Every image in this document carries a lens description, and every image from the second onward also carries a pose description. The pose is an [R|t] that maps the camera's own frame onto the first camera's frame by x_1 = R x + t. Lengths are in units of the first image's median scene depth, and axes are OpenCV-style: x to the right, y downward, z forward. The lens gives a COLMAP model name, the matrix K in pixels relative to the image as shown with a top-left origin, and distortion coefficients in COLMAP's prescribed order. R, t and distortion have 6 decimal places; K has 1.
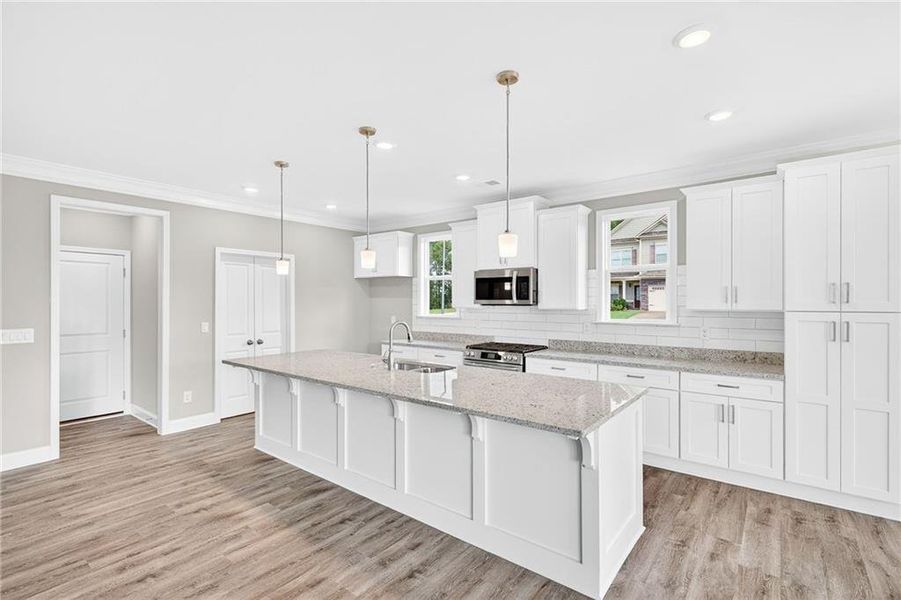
lens RADIAL K [[418.1, 0, 450.5], [0, 418.1, 300.0], [0, 0, 1]] dist [0.002461, 0.000147]
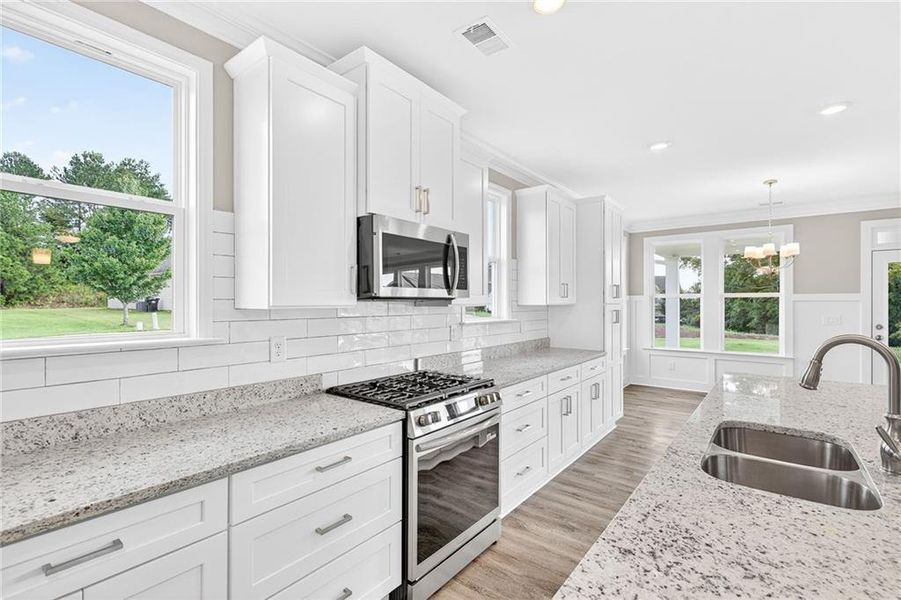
lens RADIAL K [[420.9, 0, 451.6], [0, 420.9, 301.8], [0, 0, 1]] dist [0.002468, 0.000177]
pose [[-0.004111, 0.000997, 0.999991, -0.485596], [-0.001960, 0.999998, -0.001005, 0.020310], [-0.999990, -0.001965, -0.004109, 1.310017]]
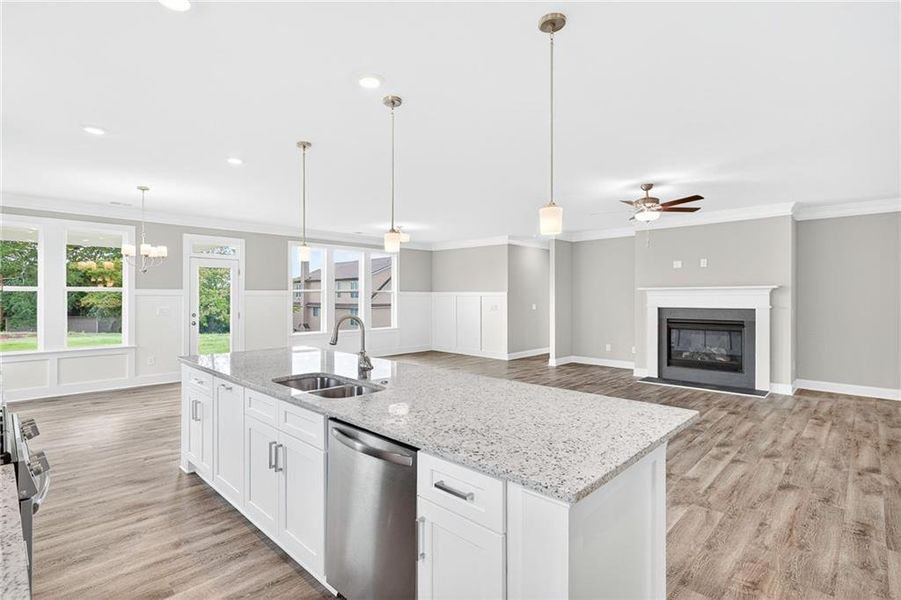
lens RADIAL K [[420.9, 0, 451.6], [0, 420.9, 301.8], [0, 0, 1]] dist [0.002468, 0.000177]
pose [[-0.997575, -0.003109, 0.069530, -0.343437], [-0.002340, 0.999935, 0.011129, 0.017137], [-0.069560, 0.010939, -0.997518, 1.699181]]
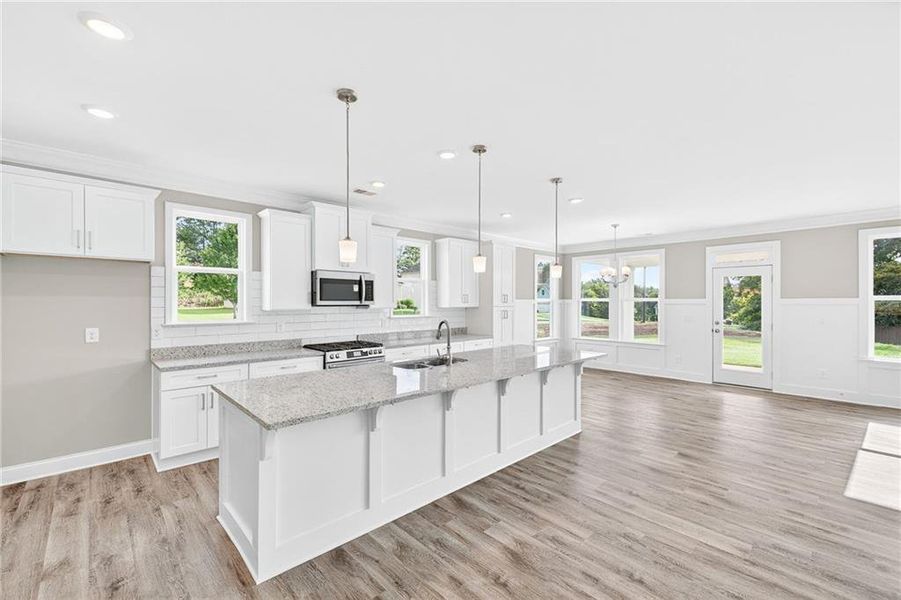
lens RADIAL K [[380.0, 0, 446.7], [0, 380.0, 298.6], [0, 0, 1]] dist [0.003614, 0.000153]
pose [[0.149297, 0.009816, 0.988744, -1.058101], [-0.001558, 0.999952, -0.009692, 0.004292], [-0.988791, -0.000093, 0.149305, 0.817982]]
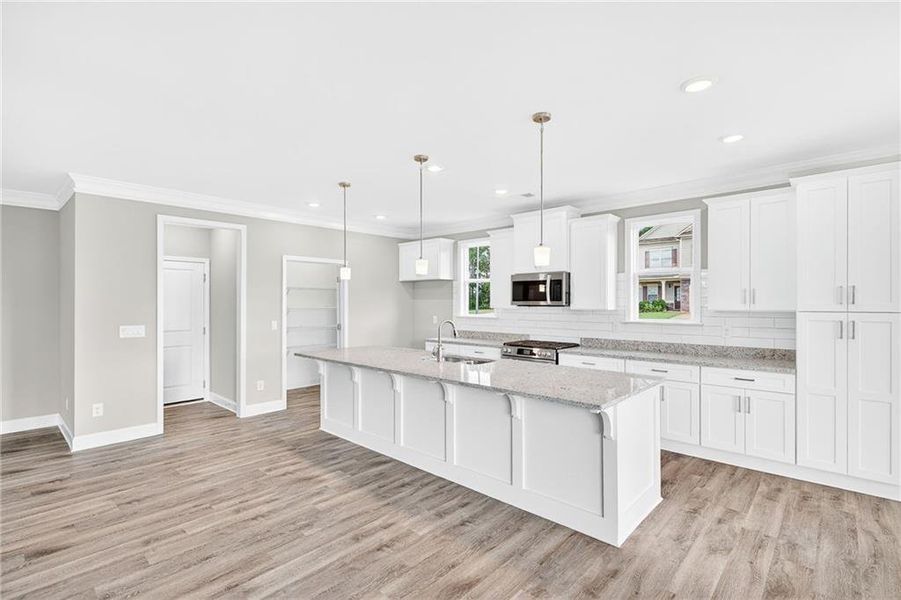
lens RADIAL K [[420.9, 0, 451.6], [0, 420.9, 301.8], [0, 0, 1]] dist [0.002468, 0.000177]
pose [[0.997057, -0.000622, -0.076658, -0.019519], [0.000760, 0.999998, 0.001765, -0.001025], [0.076657, -0.001818, 0.997056, -0.153642]]
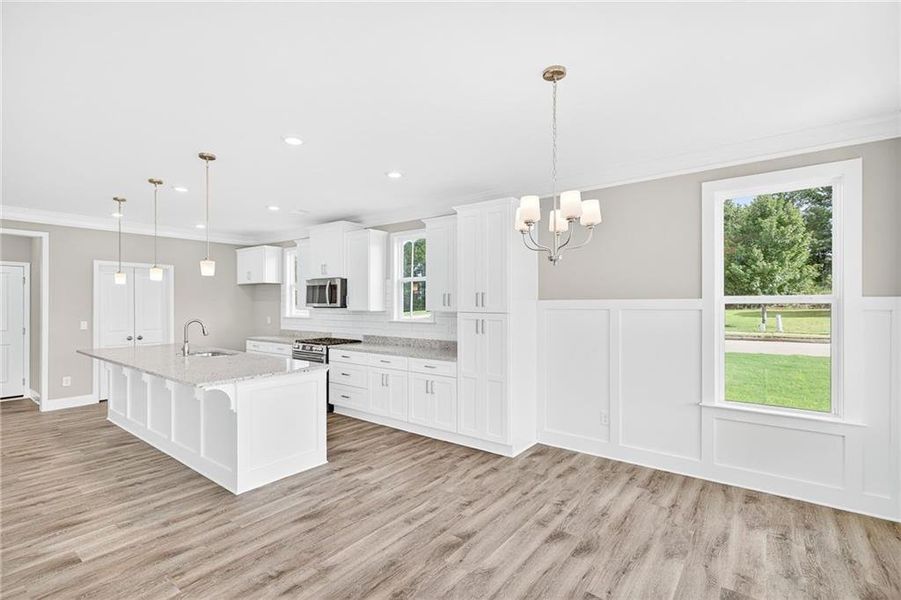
lens RADIAL K [[418.1, 0, 450.5], [0, 418.1, 300.0], [0, 0, 1]] dist [0.002461, 0.000147]
pose [[0.999911, 0.000511, 0.013341, 0.658348], [-0.000451, 0.999990, -0.004492, -0.006330], [-0.013343, 0.004486, 0.999901, -0.343824]]
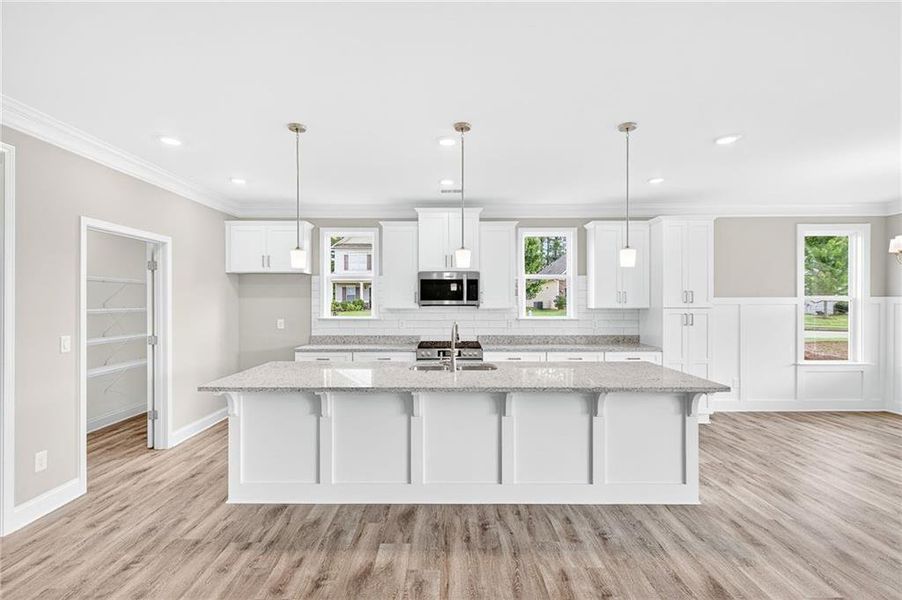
lens RADIAL K [[414.9, 0, 446.7], [0, 414.9, 300.4], [0, 0, 1]] dist [0.000777, 0.000367]
pose [[0.785131, 0.001947, 0.619327, -0.721973], [-0.001393, 0.999998, -0.001378, 0.001093], [-0.619329, 0.000219, 0.785132, 0.231108]]
